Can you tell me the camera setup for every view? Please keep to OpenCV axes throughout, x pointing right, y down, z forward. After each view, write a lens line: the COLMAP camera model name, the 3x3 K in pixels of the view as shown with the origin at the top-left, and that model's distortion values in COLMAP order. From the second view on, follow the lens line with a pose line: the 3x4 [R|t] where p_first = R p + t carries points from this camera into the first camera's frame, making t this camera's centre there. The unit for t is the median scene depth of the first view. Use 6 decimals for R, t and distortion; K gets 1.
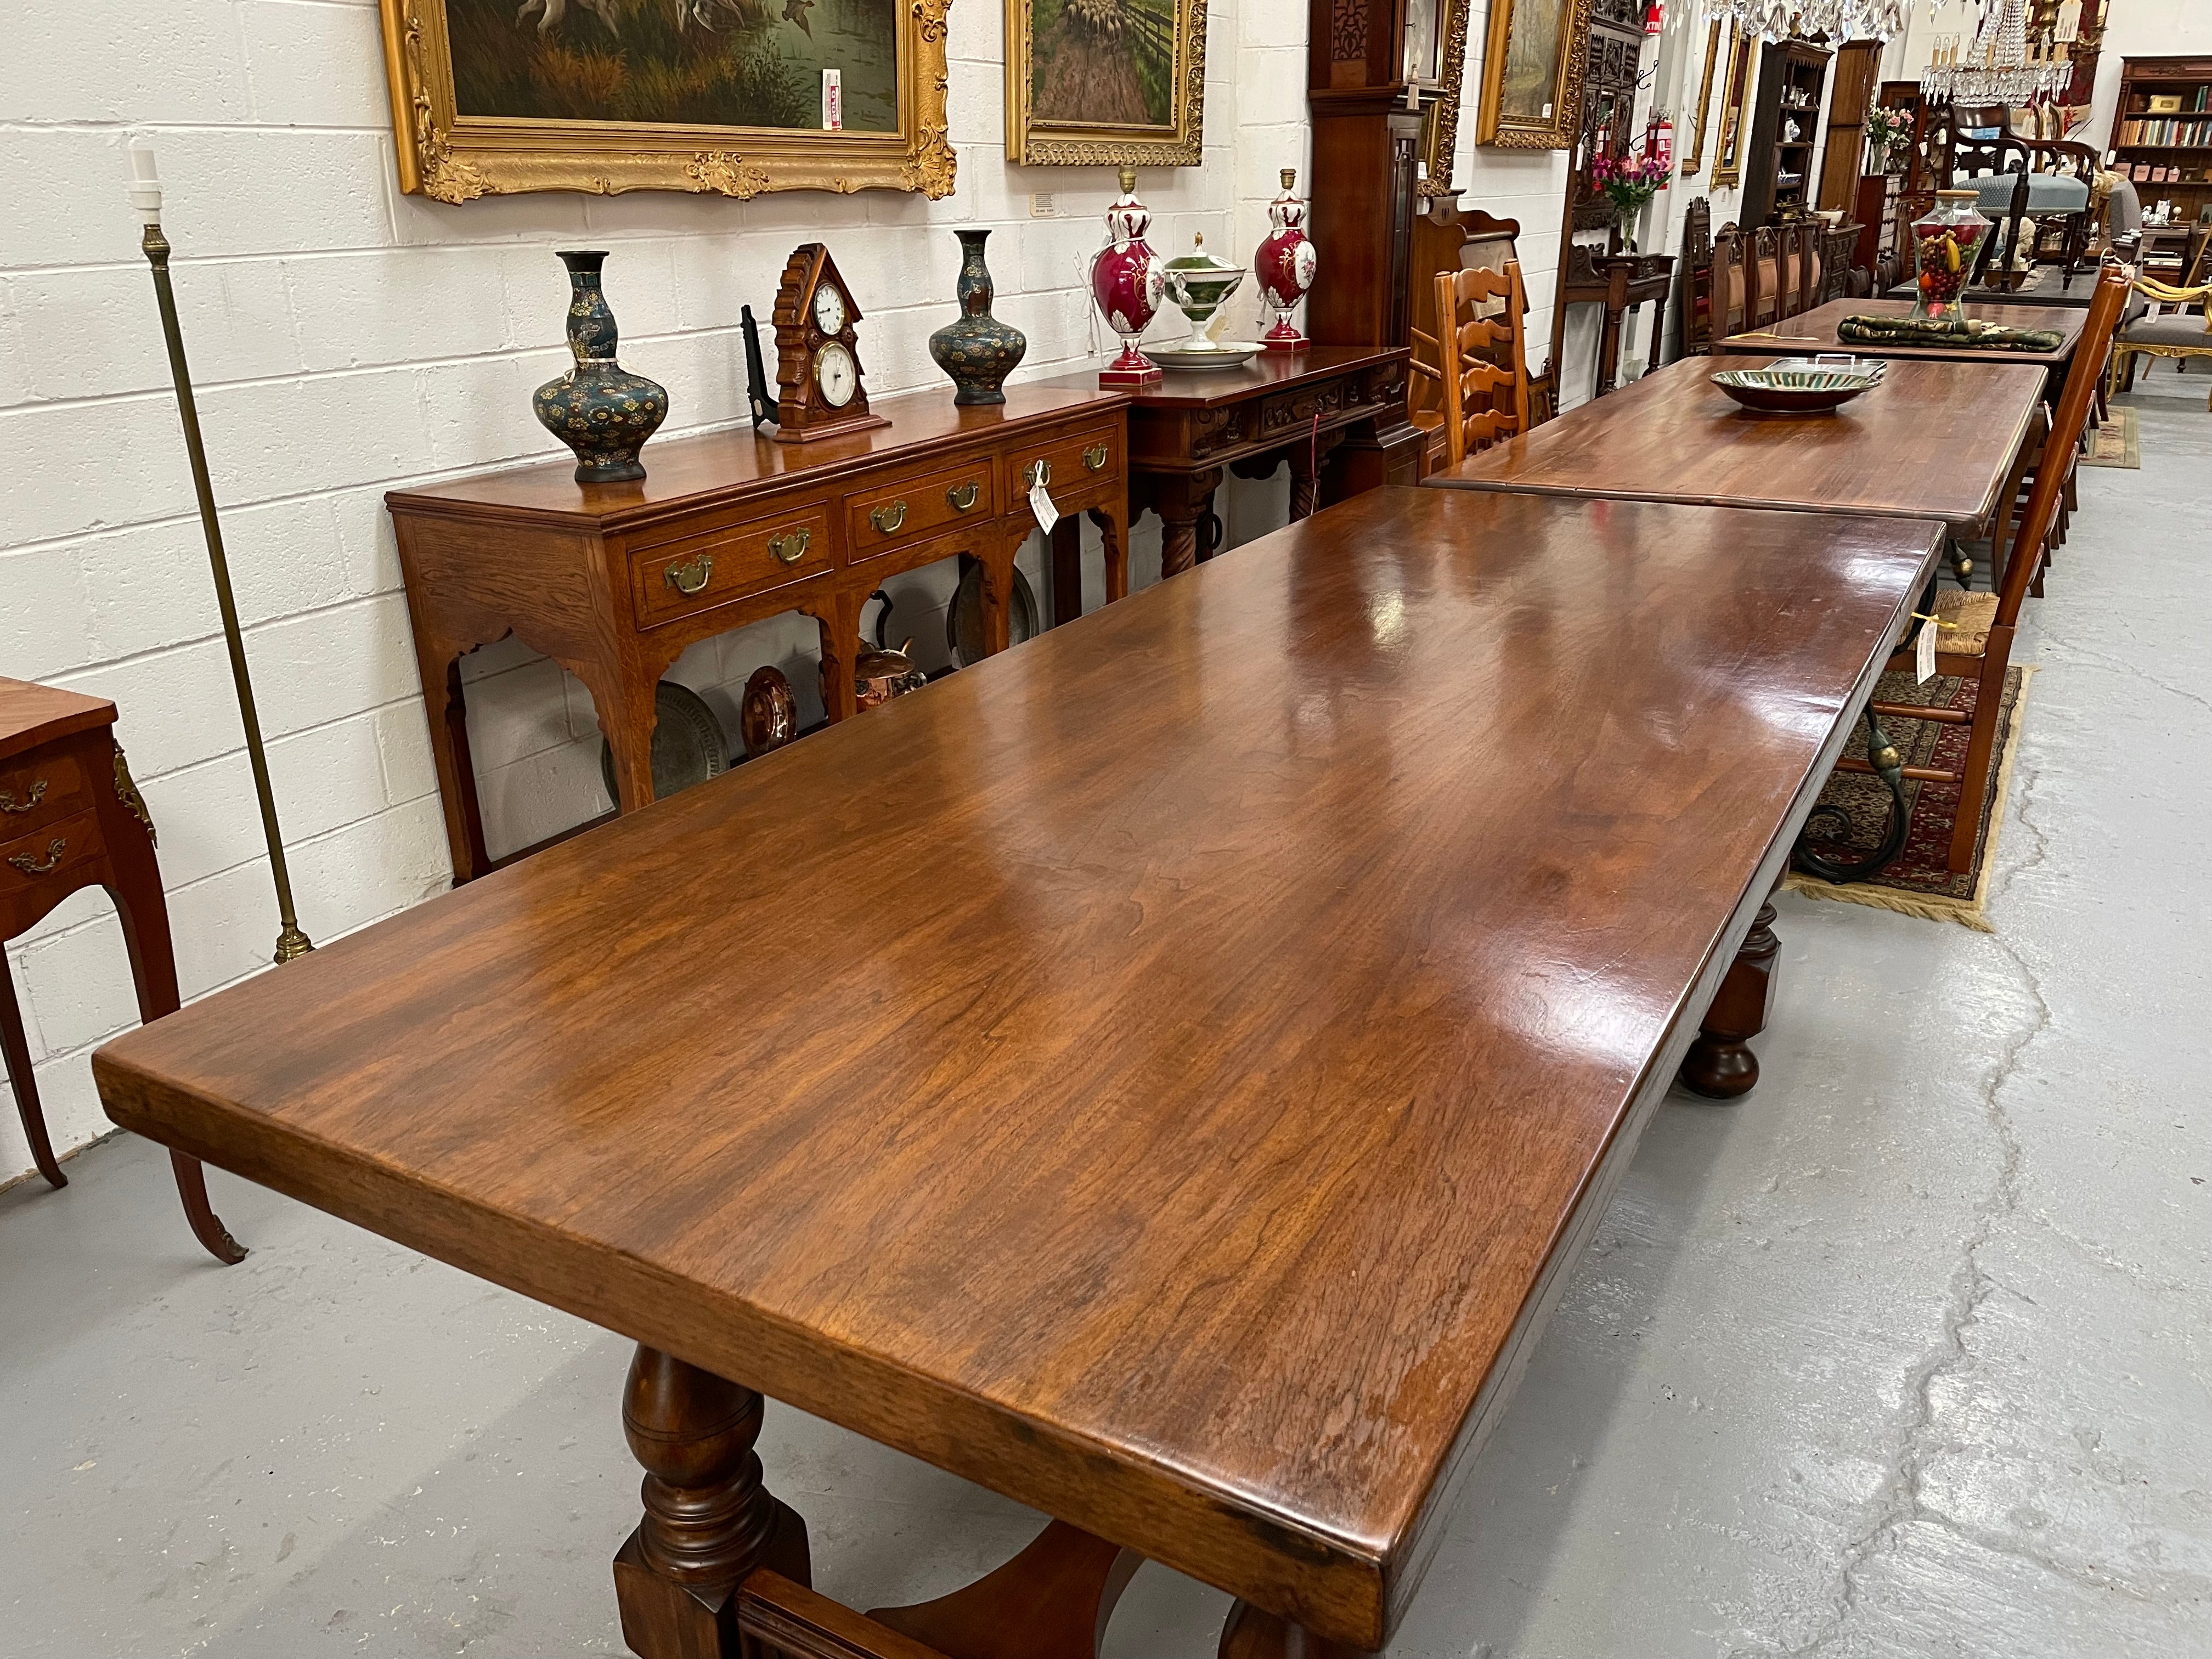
lens RADIAL K [[1664.2, 0, 1108.2], [0, 1664.2, 845.7], [0, 0, 1]] dist [0.081581, -0.103742]
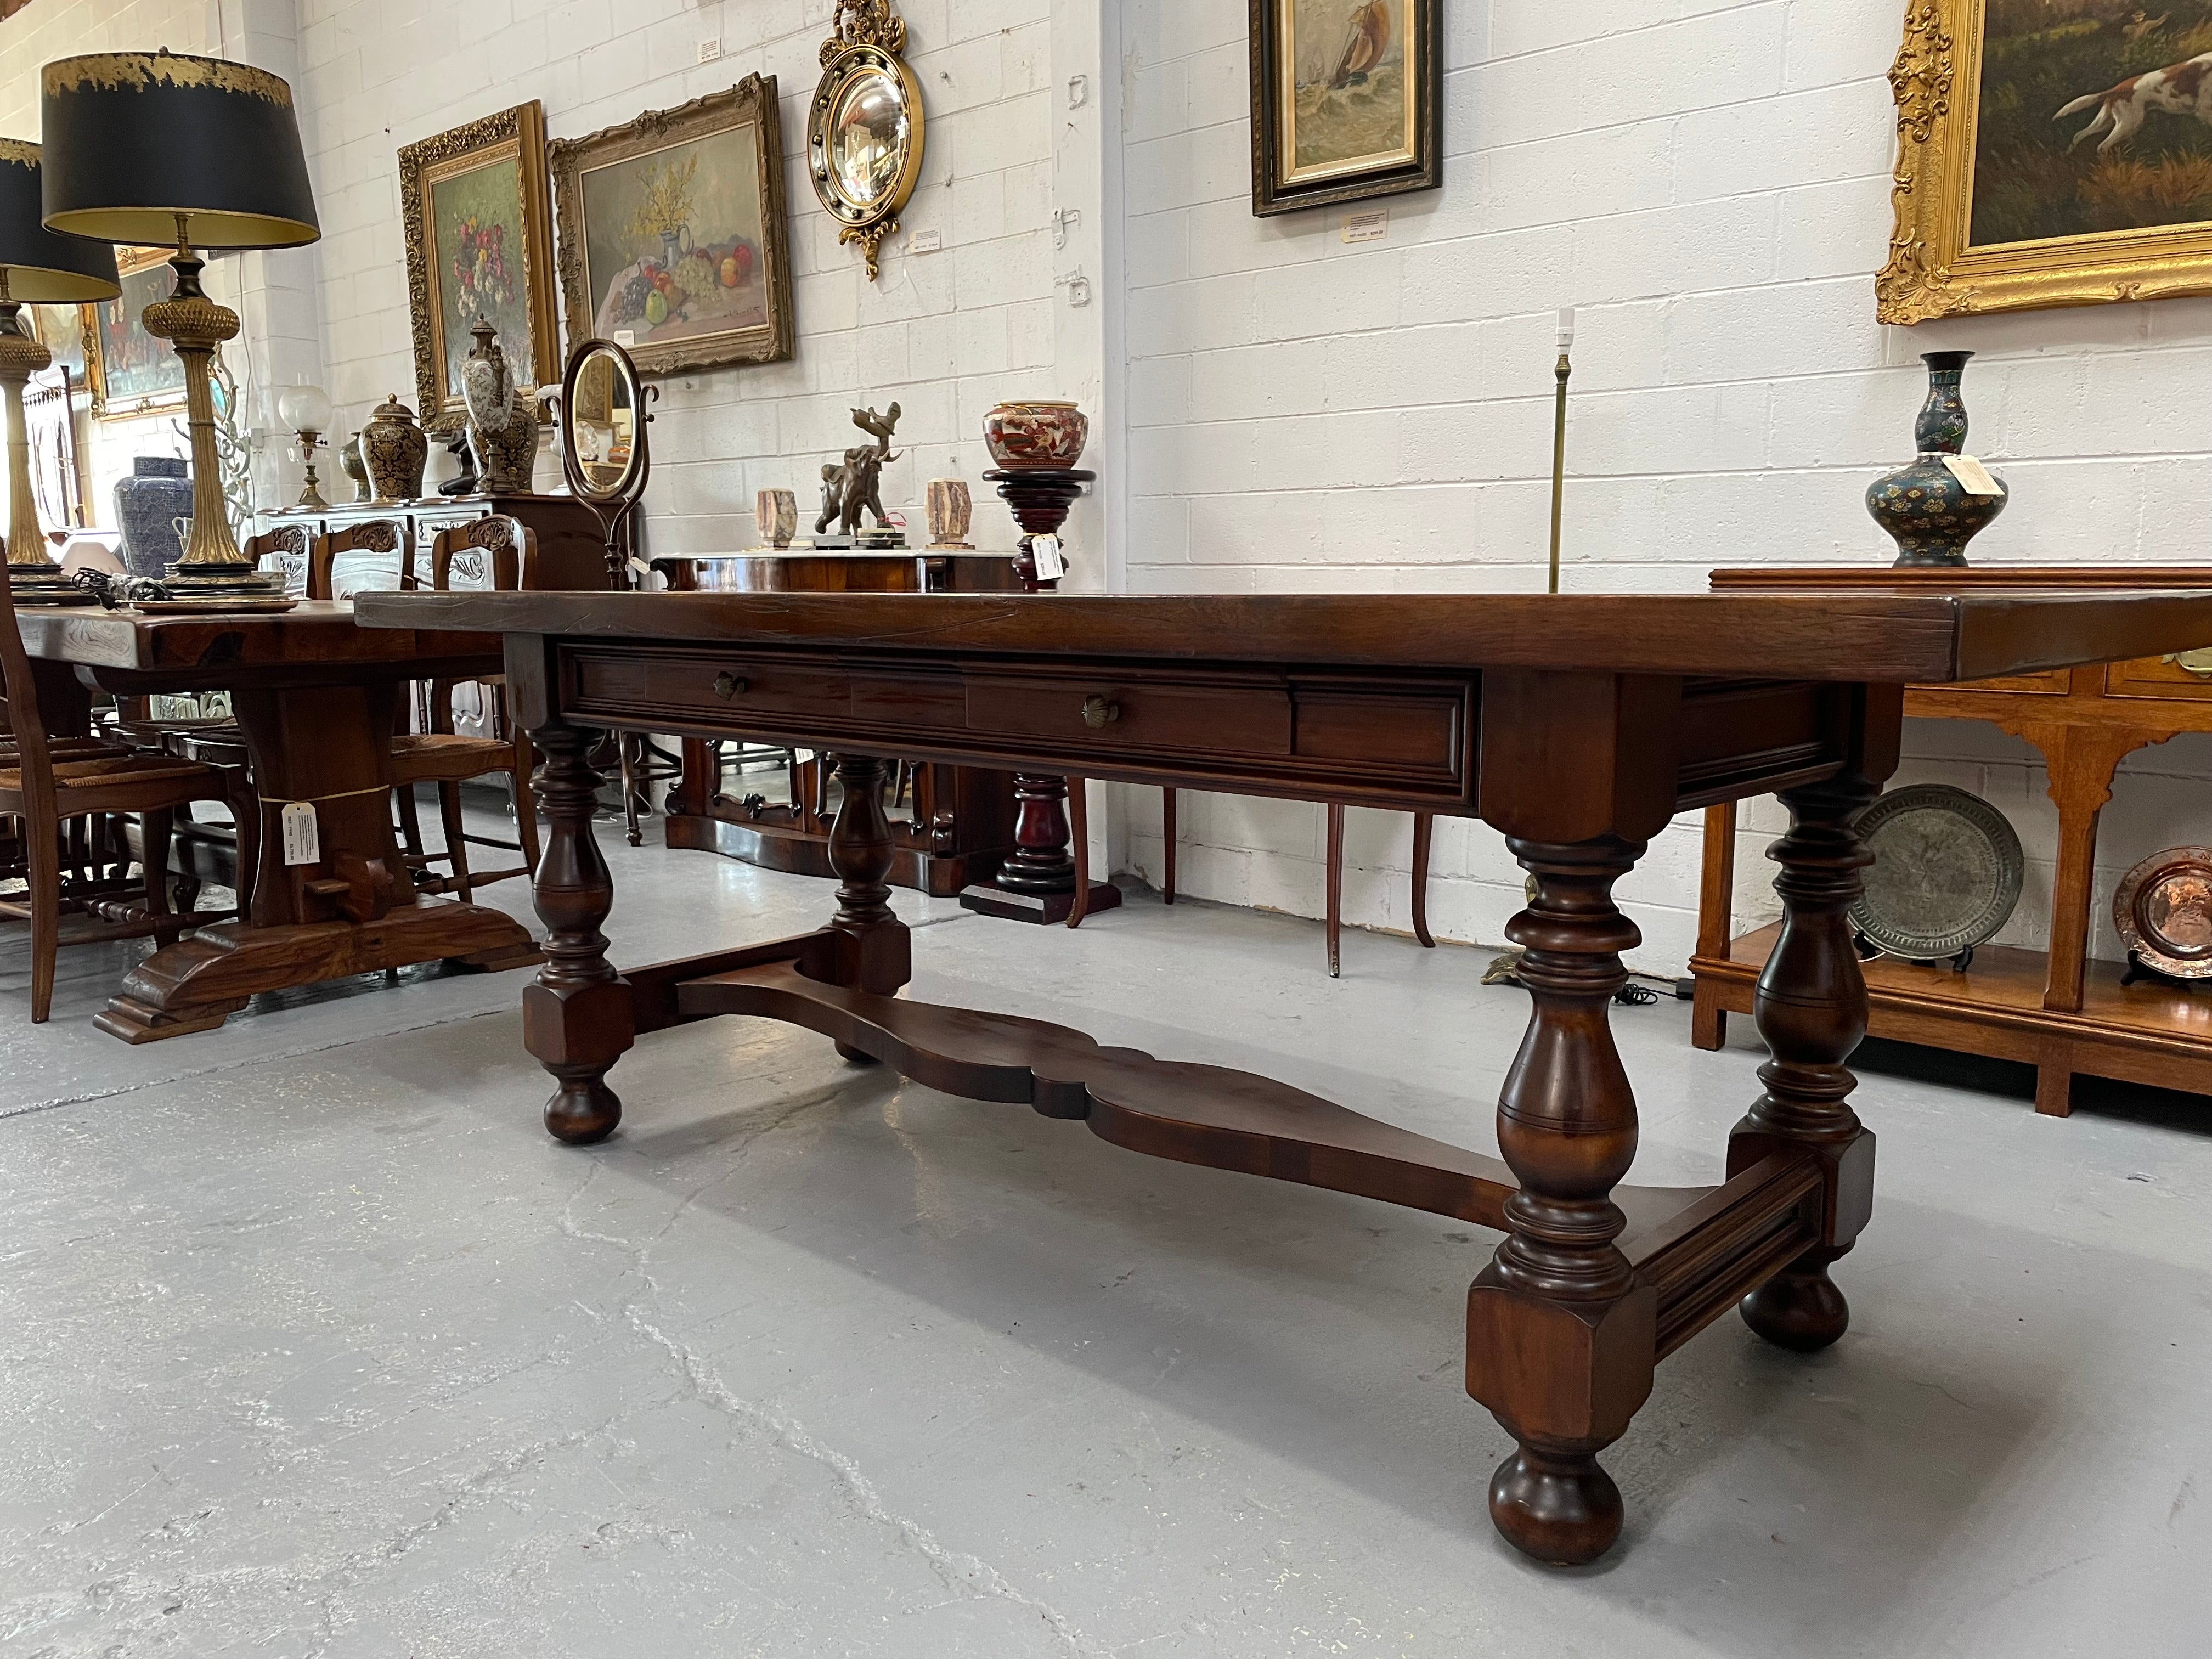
lens RADIAL K [[1668.0, 0, 1104.8], [0, 1668.0, 816.1], [0, 0, 1]] dist [0.077162, -0.098752]
pose [[-0.225757, 0.151761, -0.962290, 0.713754], [-0.360153, 0.904807, 0.227189, -0.120610], [0.905165, 0.397861, -0.149609, 0.668548]]
